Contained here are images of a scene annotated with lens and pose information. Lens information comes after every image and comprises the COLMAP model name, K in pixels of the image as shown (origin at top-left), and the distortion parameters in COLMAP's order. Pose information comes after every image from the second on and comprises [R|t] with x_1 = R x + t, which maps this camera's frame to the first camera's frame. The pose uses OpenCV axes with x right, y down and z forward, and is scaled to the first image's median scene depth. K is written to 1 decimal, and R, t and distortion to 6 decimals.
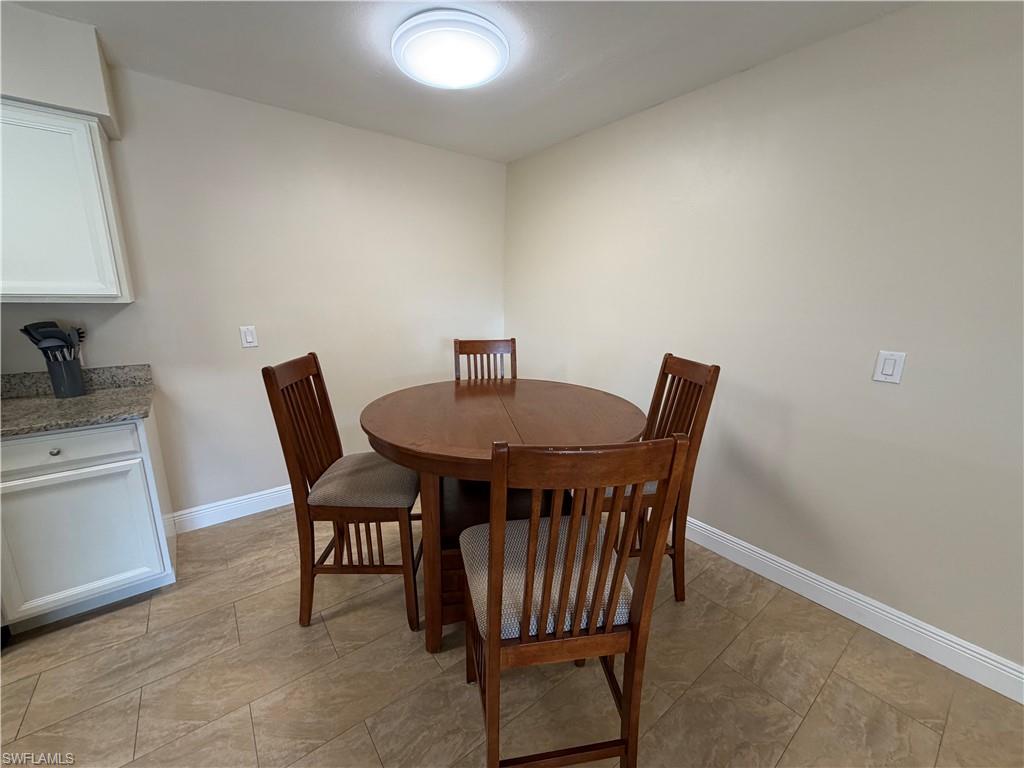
lens RADIAL K [[407.5, 0, 509.8], [0, 407.5, 385.2], [0, 0, 1]] dist [0.000271, -0.000034]
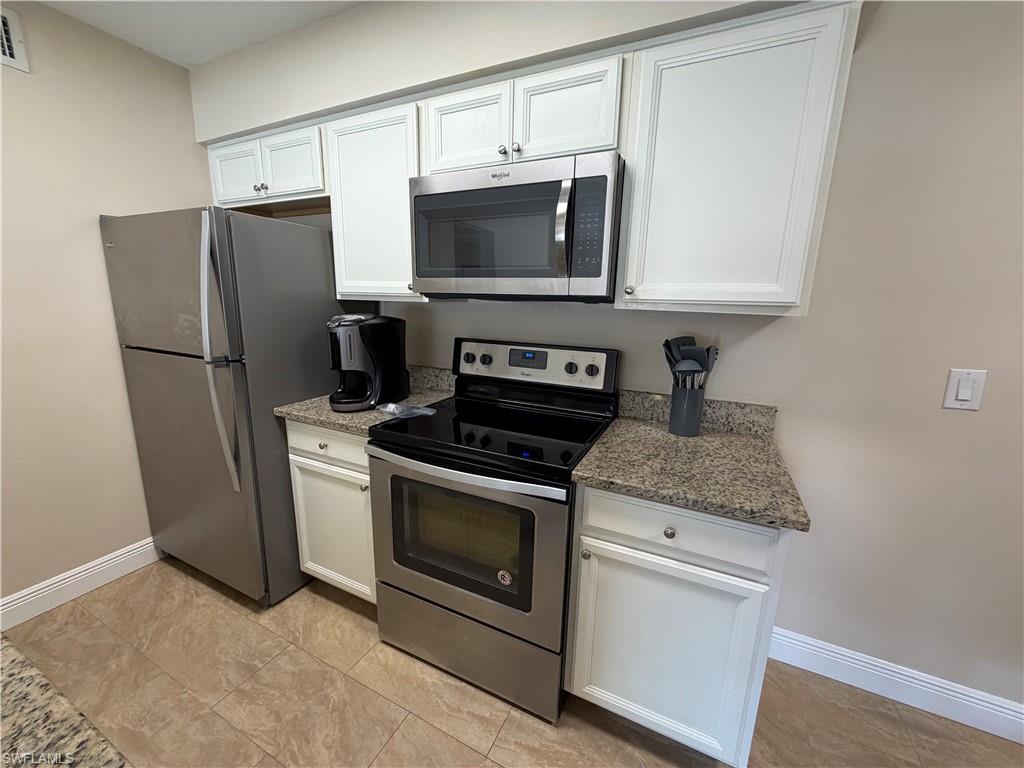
lens RADIAL K [[407.5, 0, 509.2], [0, 407.5, 386.0], [0, 0, 1]] dist [0.000271, -0.000034]
pose [[0.433473, 0.188992, -0.881126, -0.588771], [-0.213726, 0.971426, 0.103217, -0.073035], [0.875456, 0.143578, 0.461479, 0.363295]]
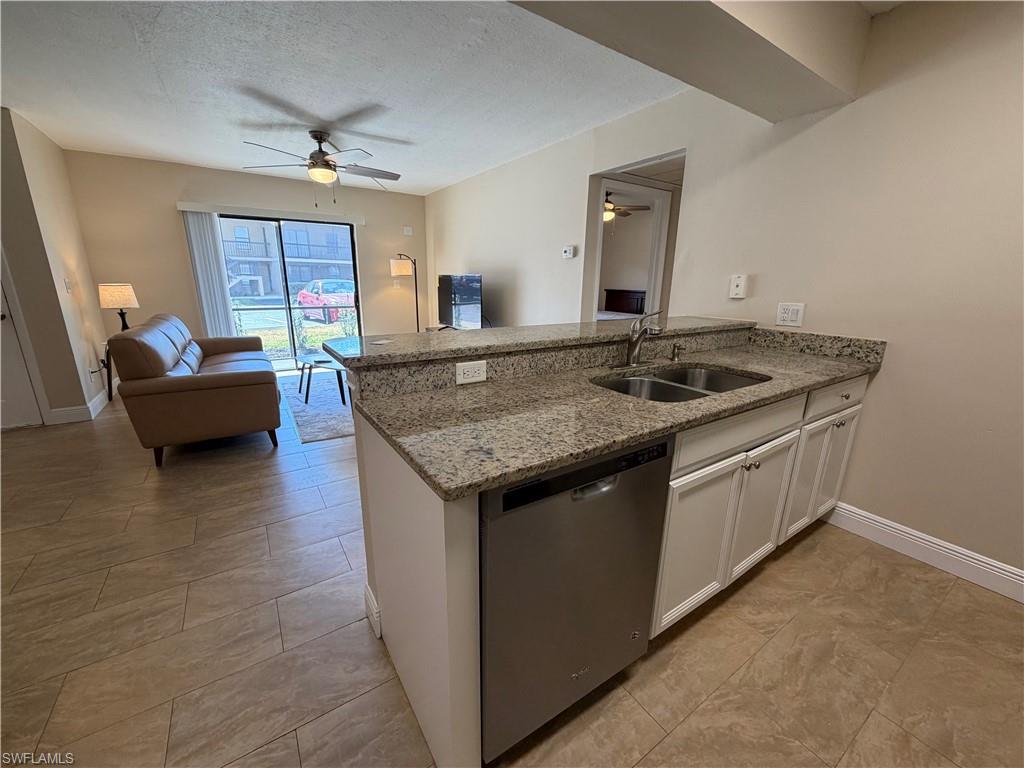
lens RADIAL K [[407.5, 0, 510.3], [0, 407.5, 385.7], [0, 0, 1]] dist [0.000271, -0.000034]
pose [[-0.997010, -0.044221, 0.063370, -0.782399], [-0.010155, 0.887935, 0.459856, -0.098195], [-0.076604, 0.457838, -0.885729, 0.722435]]
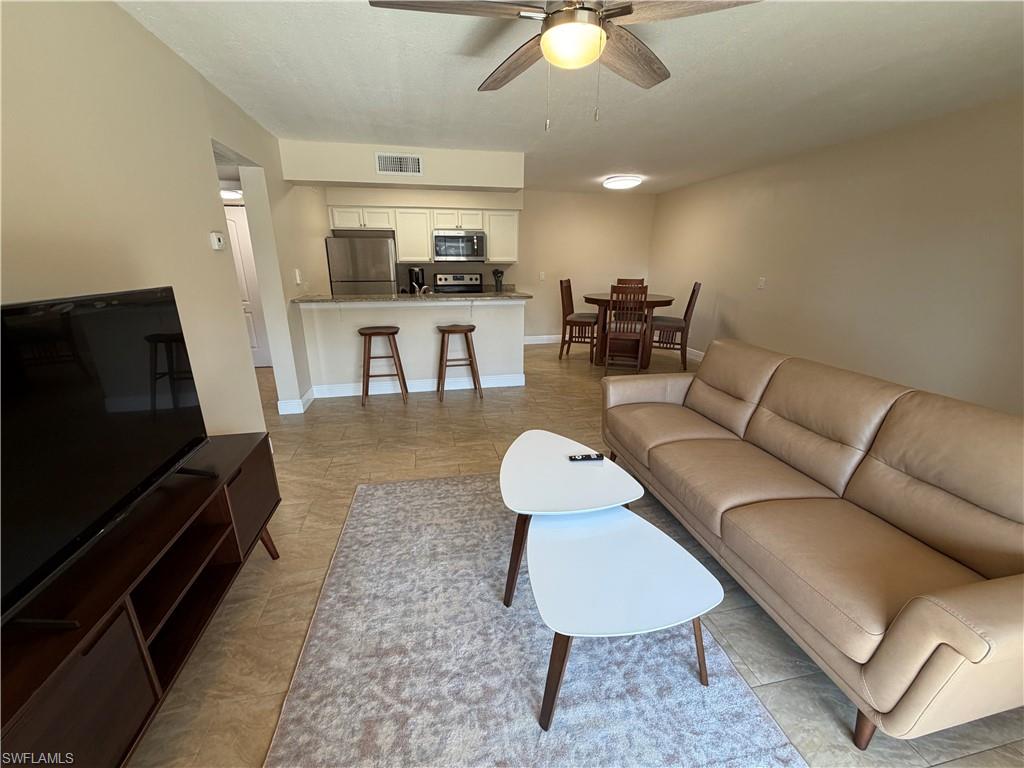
lens RADIAL K [[407.5, 0, 507.6], [0, 407.5, 385.9], [0, 0, 1]] dist [0.000271, -0.000034]
pose [[0.895209, 0.123039, -0.428325, 0.572669], [-0.089426, 0.991178, 0.097820, 0.493457], [0.436582, -0.049266, 0.898314, -2.179249]]
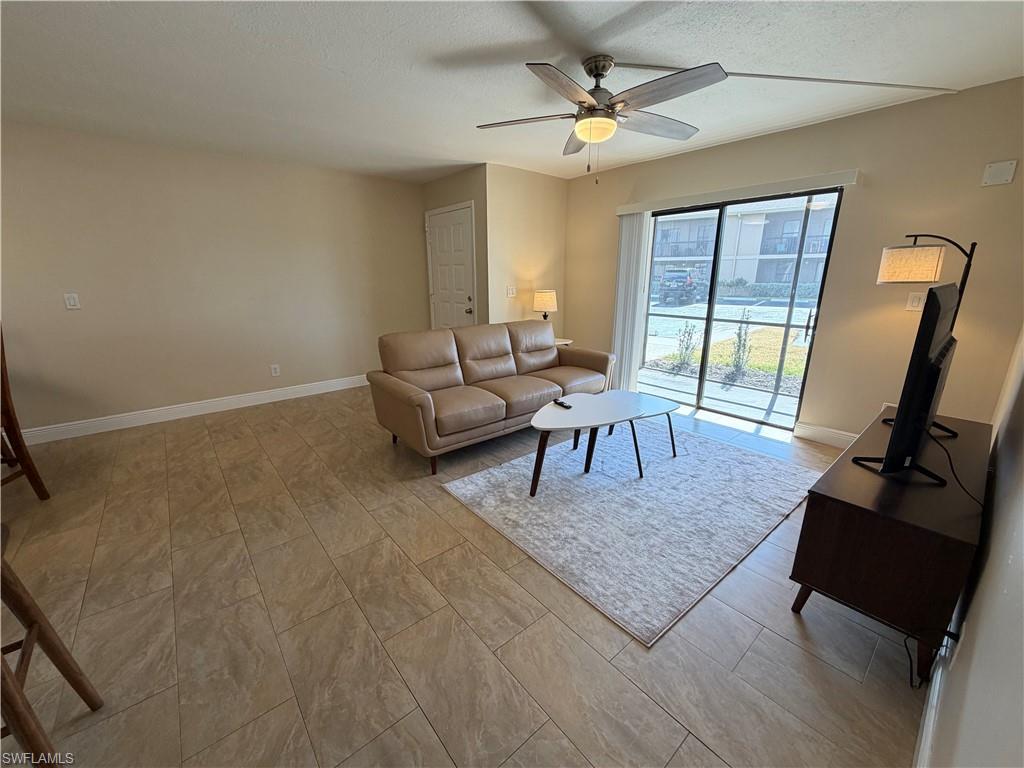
lens RADIAL K [[407.5, 0, 510.8], [0, 407.5, 385.8], [0, 0, 1]] dist [0.000271, -0.000034]
pose [[-0.039834, -0.277945, 0.959771, -1.116374], [0.219783, 0.934572, 0.279769, 0.235510], [-0.974735, 0.222086, 0.023859, -0.994649]]
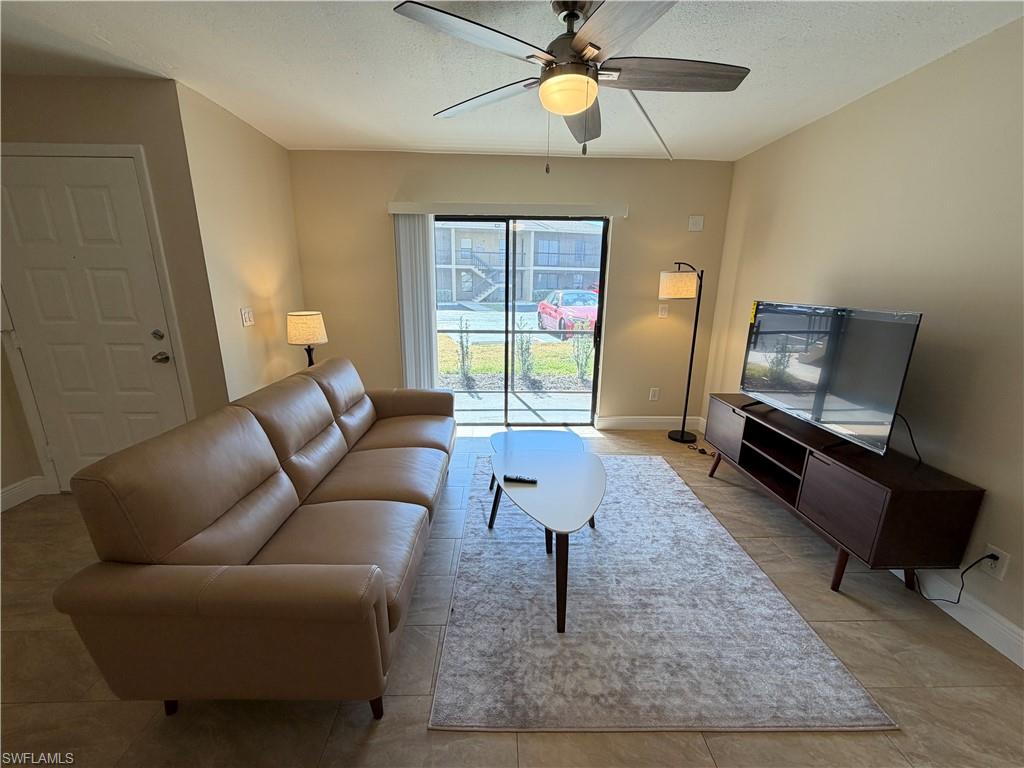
lens RADIAL K [[407.5, 0, 510.2], [0, 407.5, 386.0], [0, 0, 1]] dist [0.000271, -0.000034]
pose [[-0.808627, -0.168959, 0.563538, -0.219279], [0.106673, 0.899890, 0.422870, 0.089144], [-0.578570, 0.402059, -0.709652, -0.451238]]
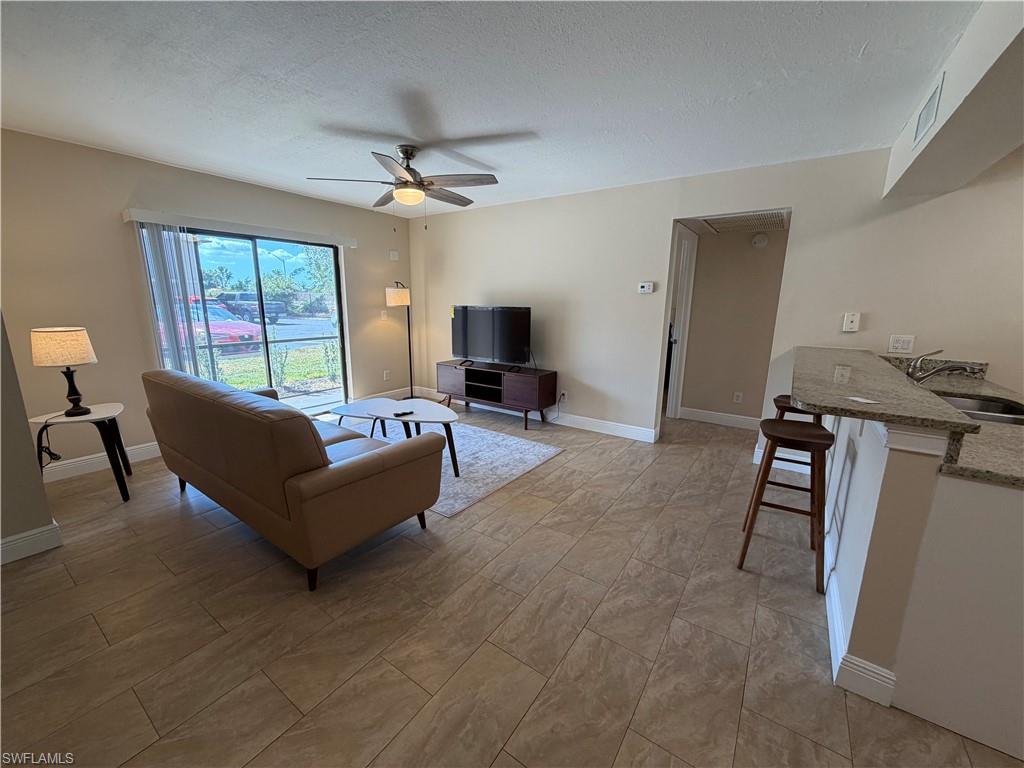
lens RADIAL K [[407.5, 0, 509.7], [0, 407.5, 386.2], [0, 0, 1]] dist [0.000271, -0.000034]
pose [[-0.954036, 0.038446, -0.297216, 0.405533], [-0.088699, 0.911083, 0.402567, -0.086235], [0.286266, 0.410426, -0.865796, 0.470737]]
